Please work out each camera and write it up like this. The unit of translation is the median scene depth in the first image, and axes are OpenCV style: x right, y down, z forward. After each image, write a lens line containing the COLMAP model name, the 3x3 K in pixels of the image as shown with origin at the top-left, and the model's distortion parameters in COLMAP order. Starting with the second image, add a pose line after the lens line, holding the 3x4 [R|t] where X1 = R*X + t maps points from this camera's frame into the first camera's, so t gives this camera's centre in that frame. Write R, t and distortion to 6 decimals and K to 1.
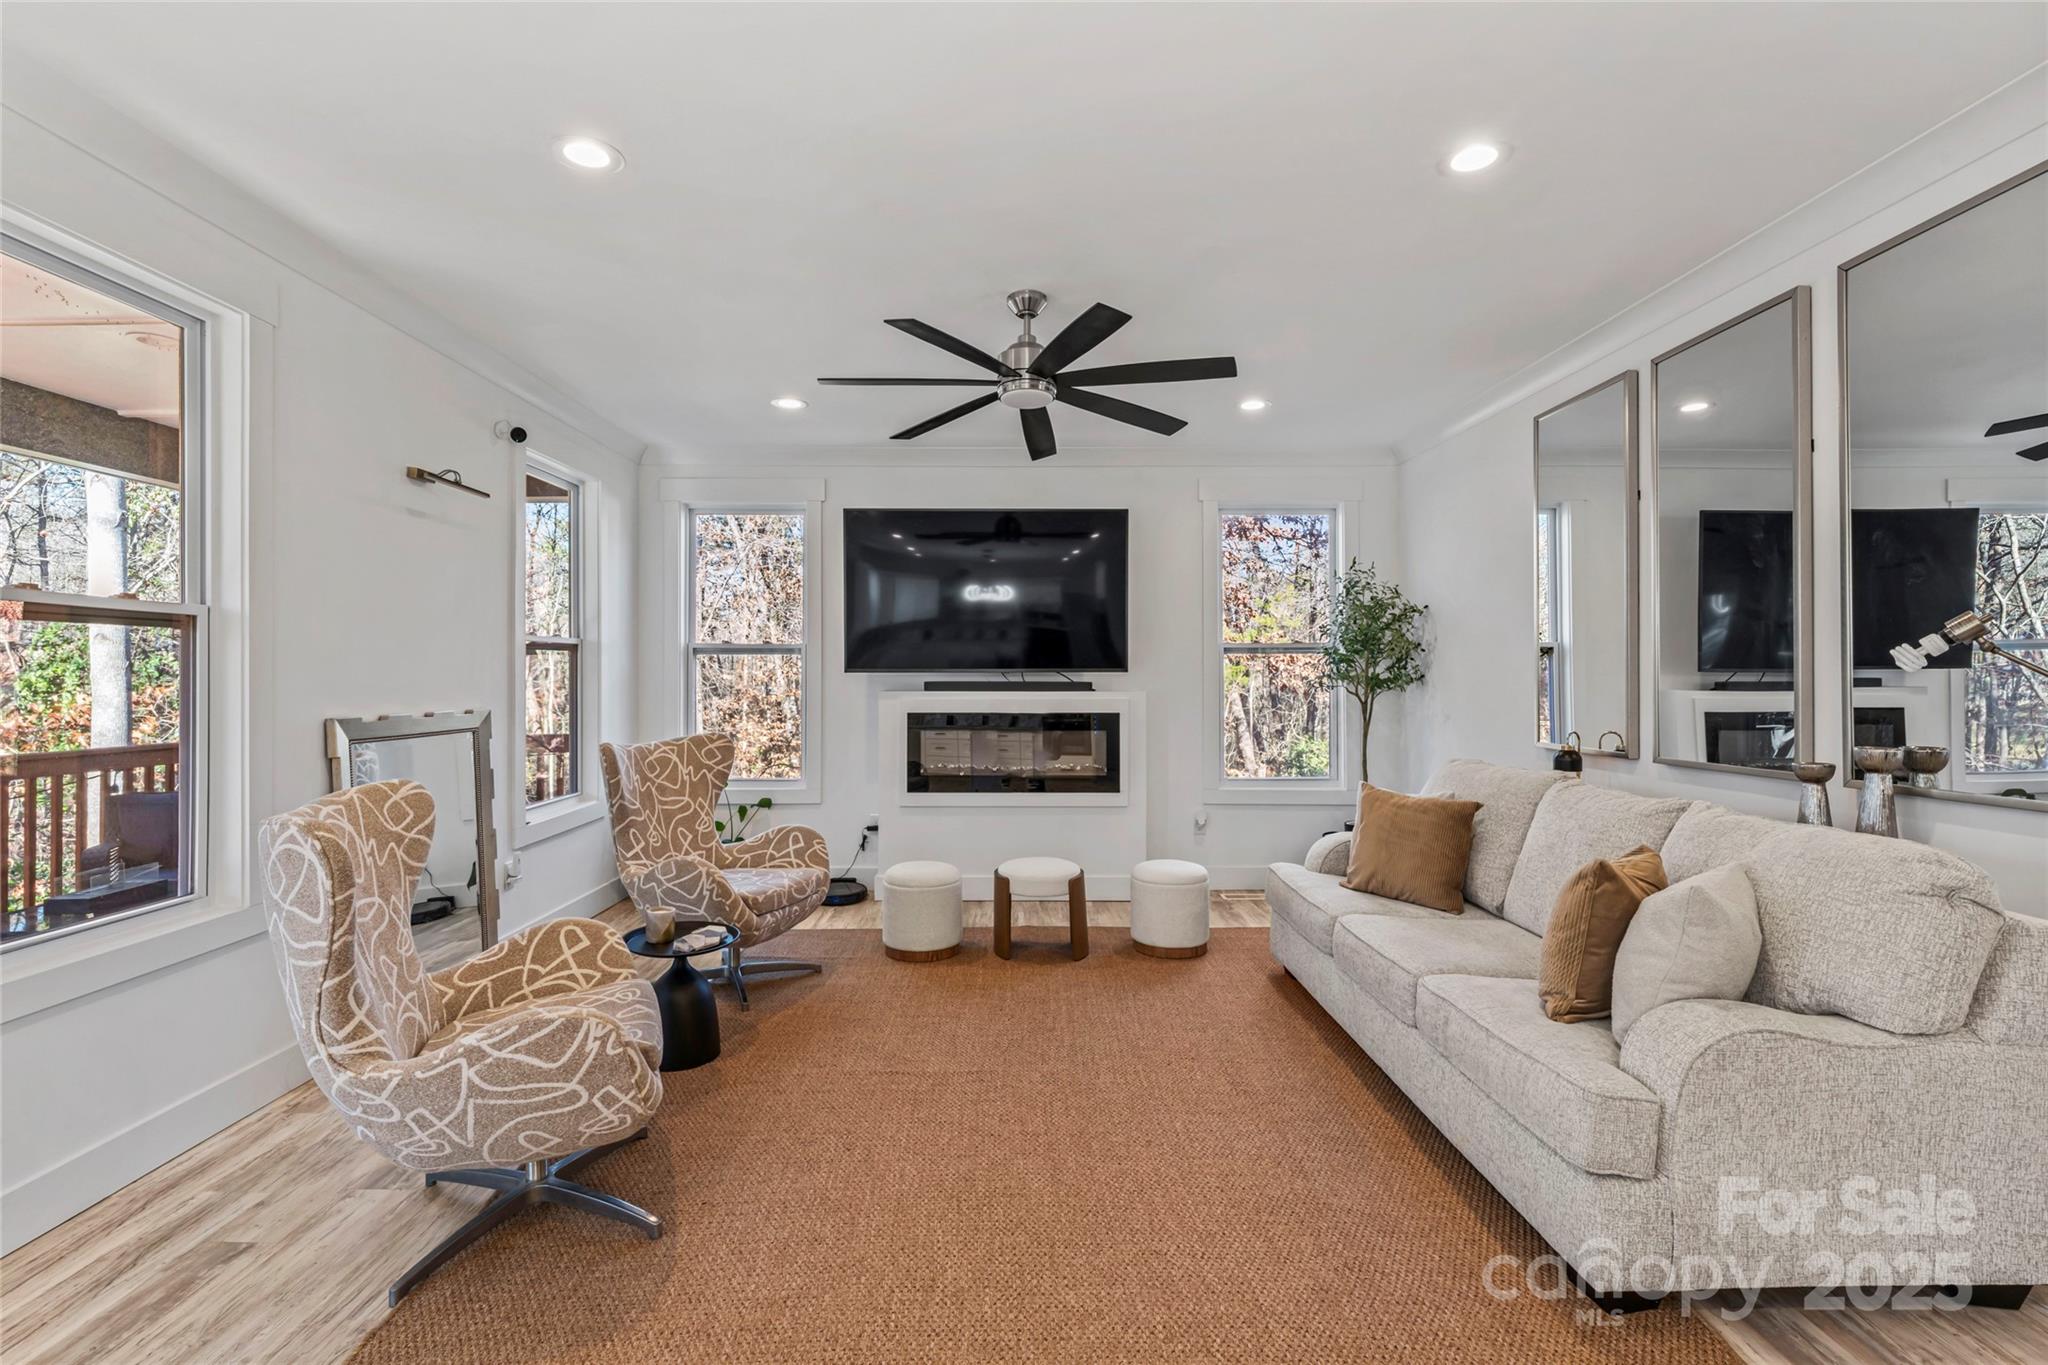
lens RADIAL K [[922.4, 0, 1010.8], [0, 922.4, 679.8], [0, 0, 1]] dist [-0.002350, 0.000334]
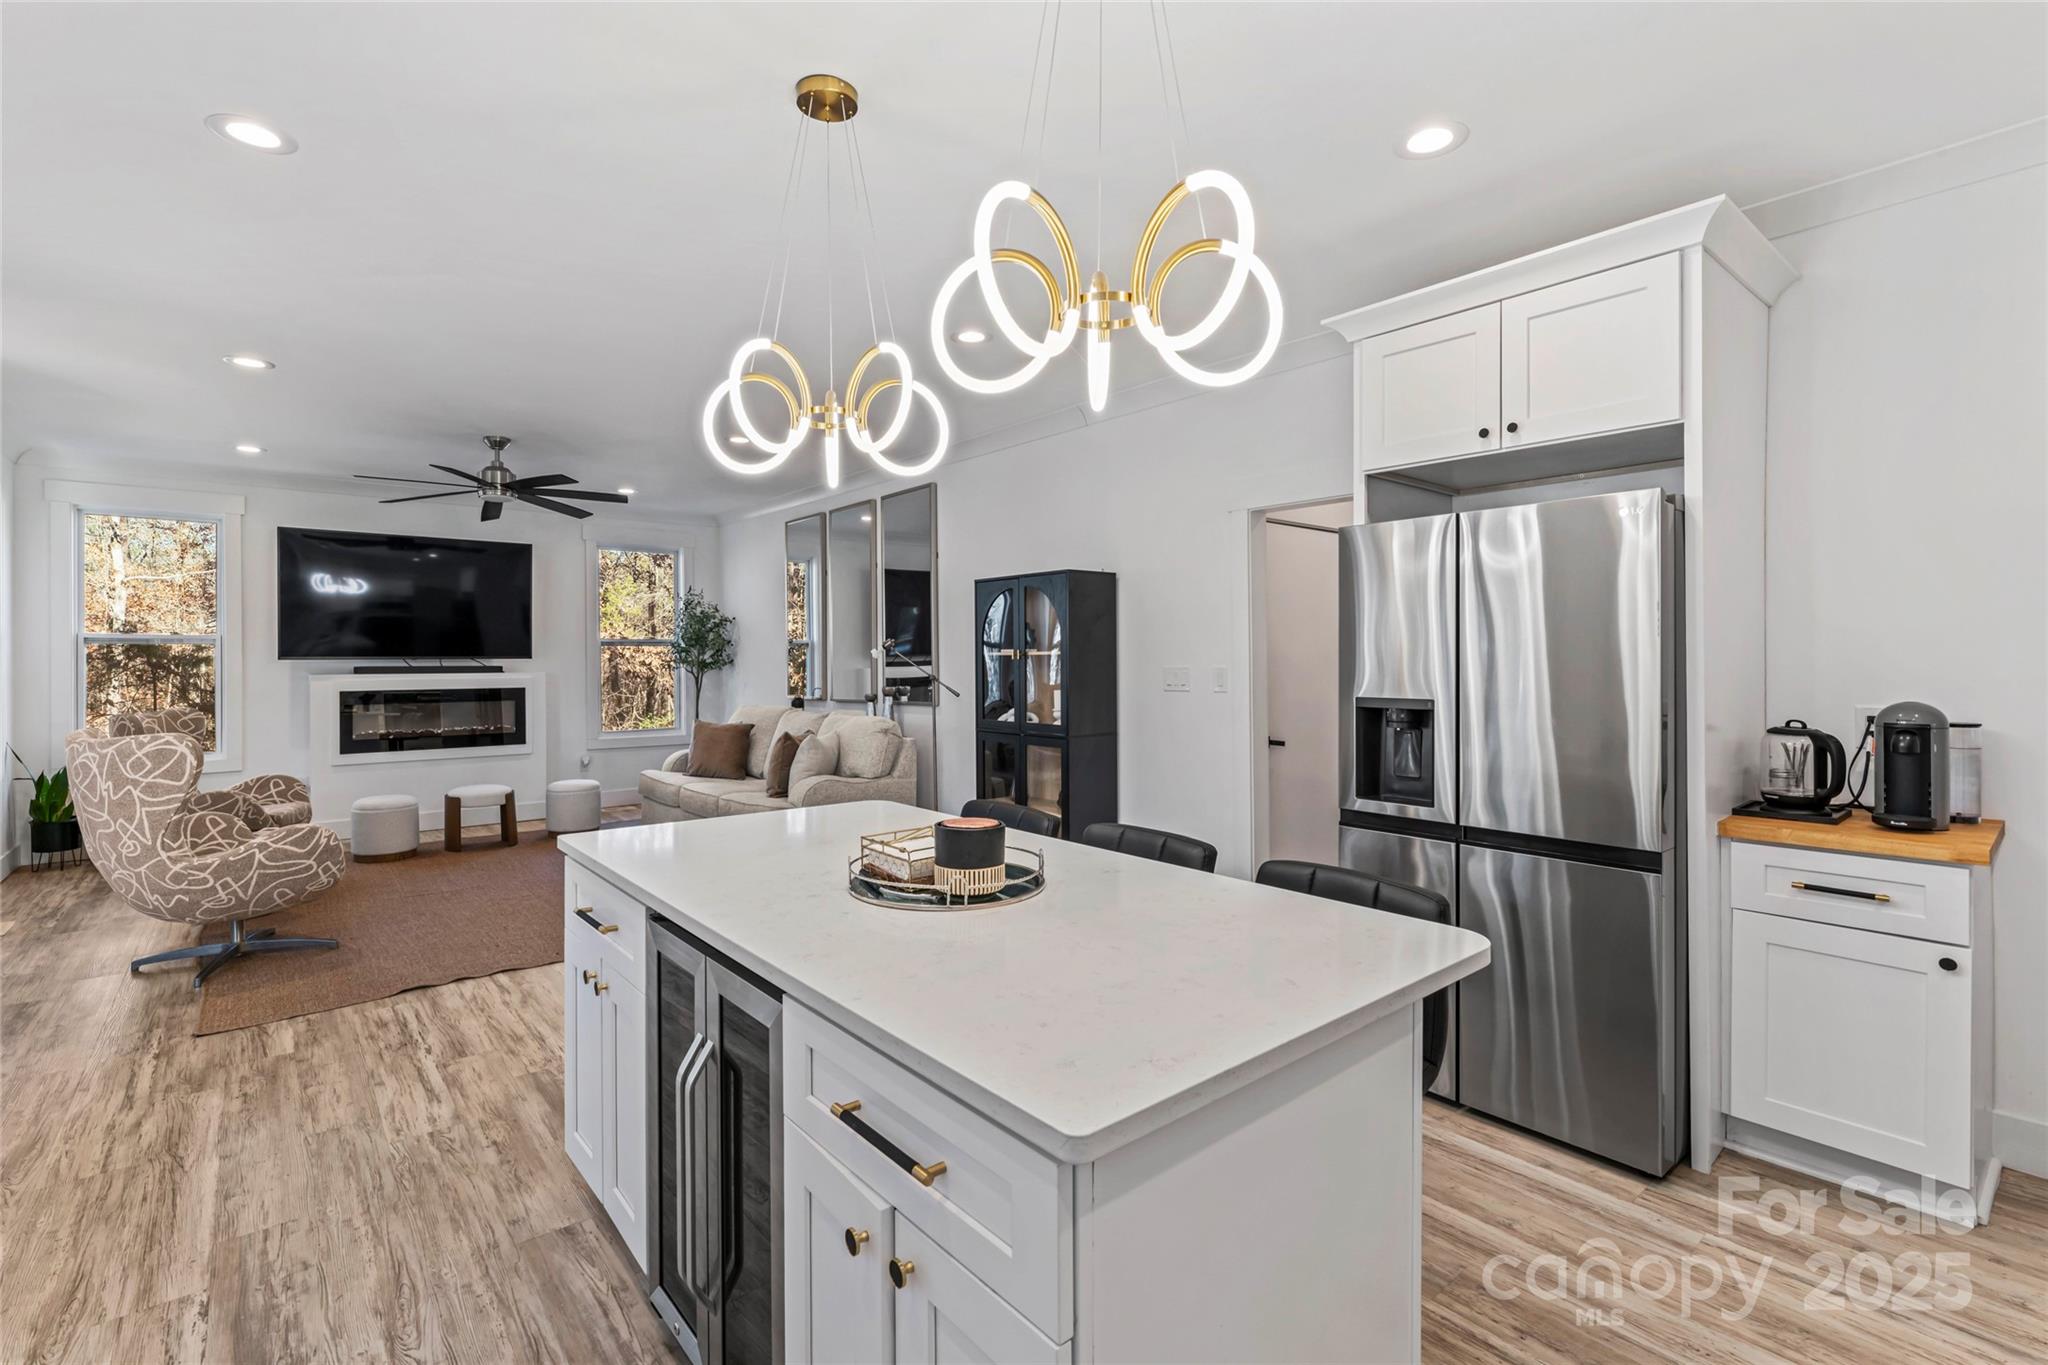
lens RADIAL K [[922.4, 0, 1019.3], [0, 922.4, 664.7], [0, 0, 1]] dist [-0.002350, 0.000334]
pose [[0.765740, -0.005879, 0.643124, -0.303026], [0.006503, 0.999978, 0.001397, 0.005422], [-0.643118, 0.003112, 0.765761, -0.818713]]
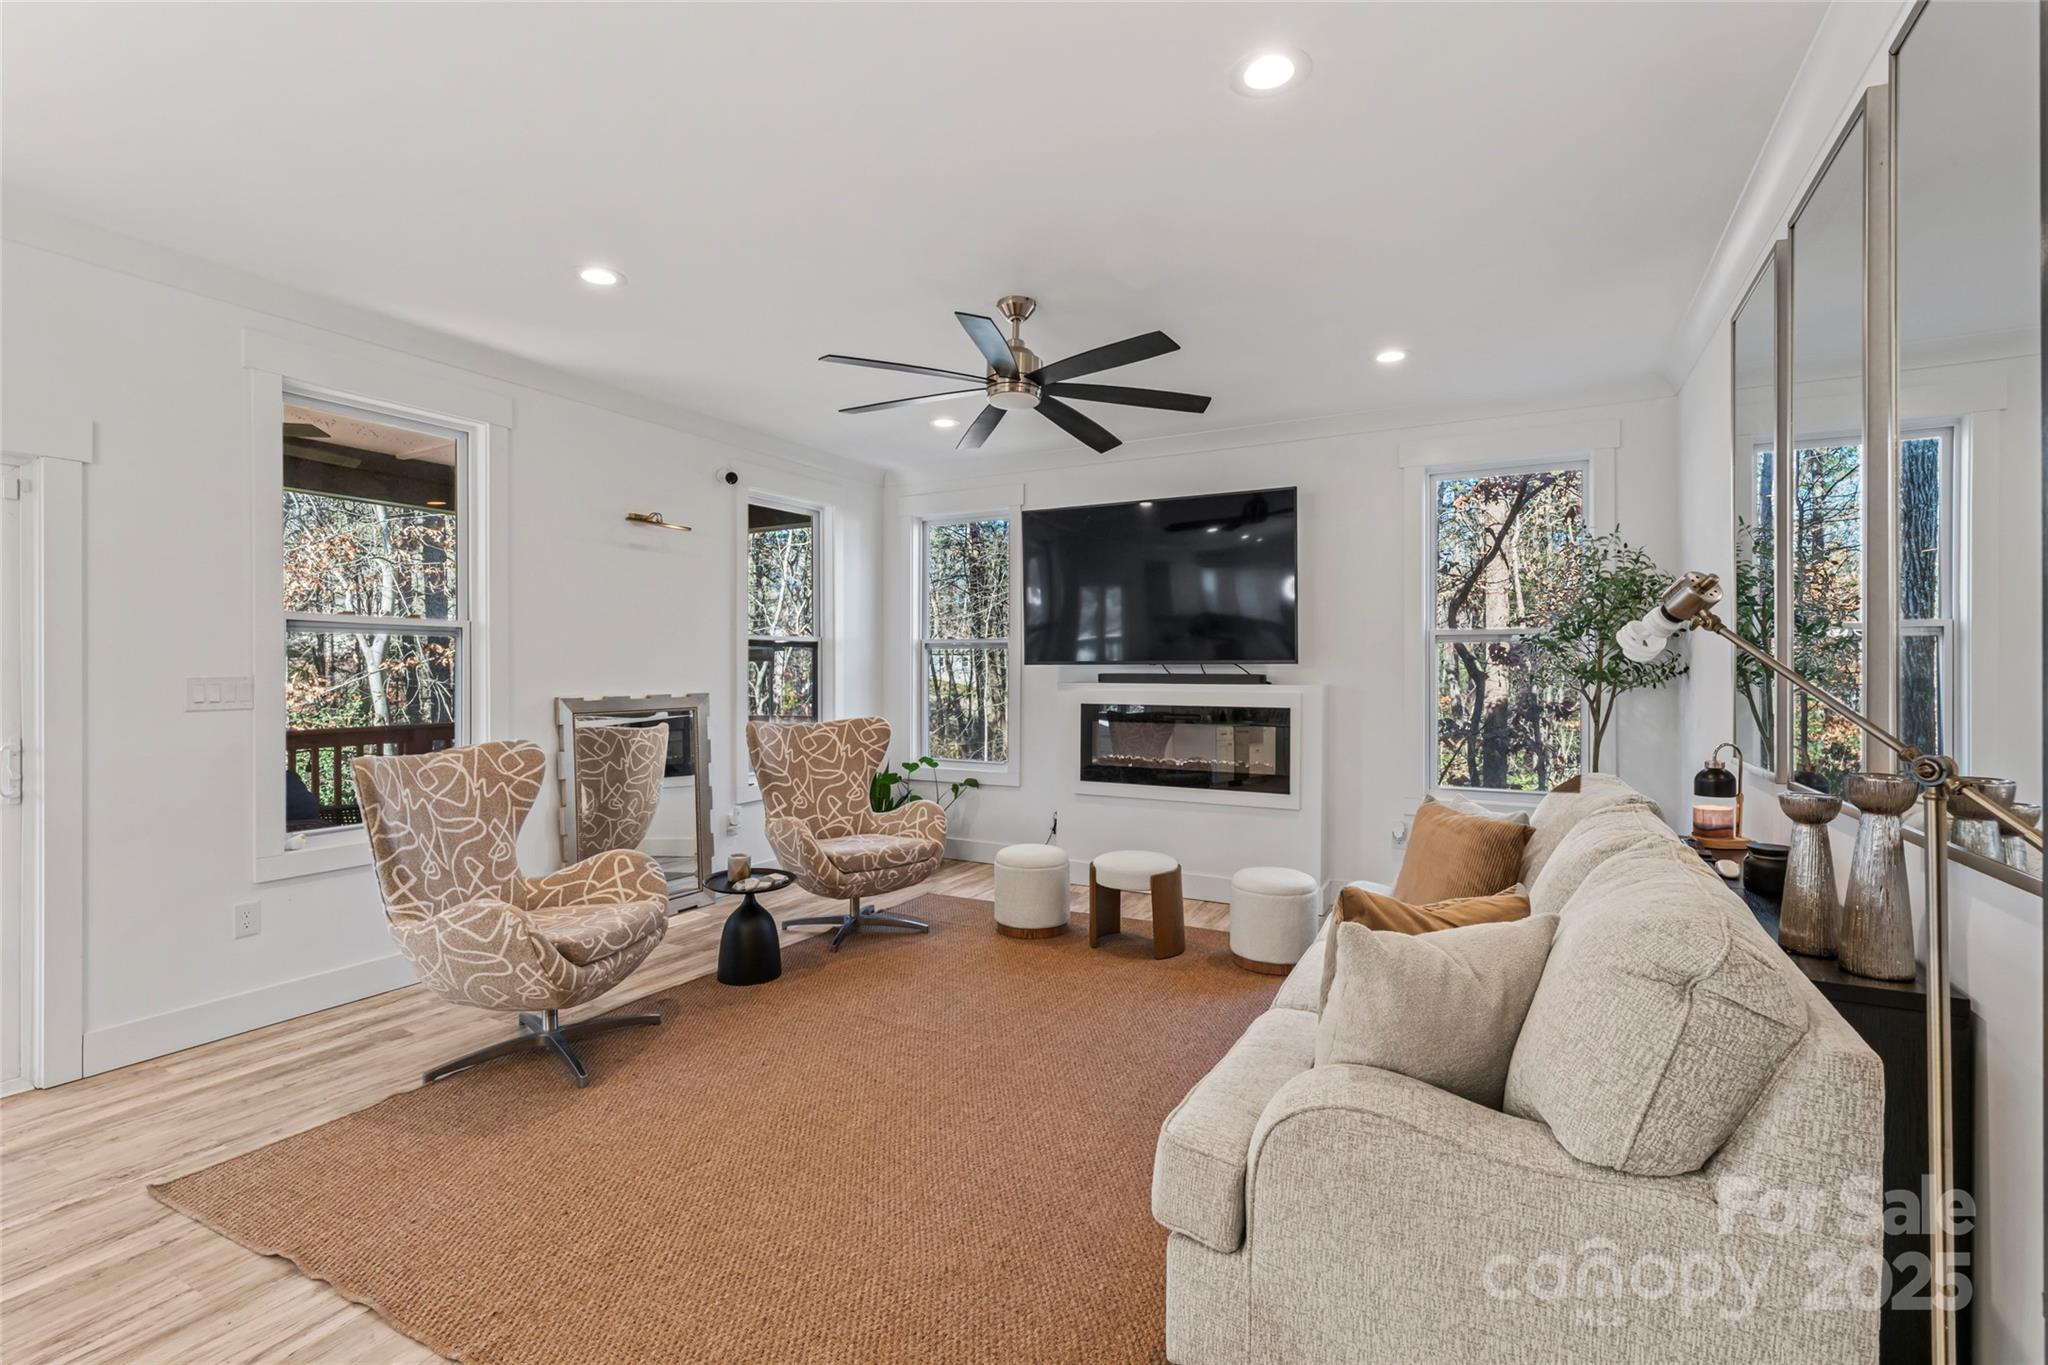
lens RADIAL K [[922.4, 0, 1010.7], [0, 922.4, 678.9], [0, 0, 1]] dist [-0.002350, 0.000334]
pose [[0.874802, 0.005620, -0.484447, 0.460901], [-0.002647, 0.999973, 0.006821, 0.001310], [0.484473, -0.004685, 0.874794, 0.076418]]
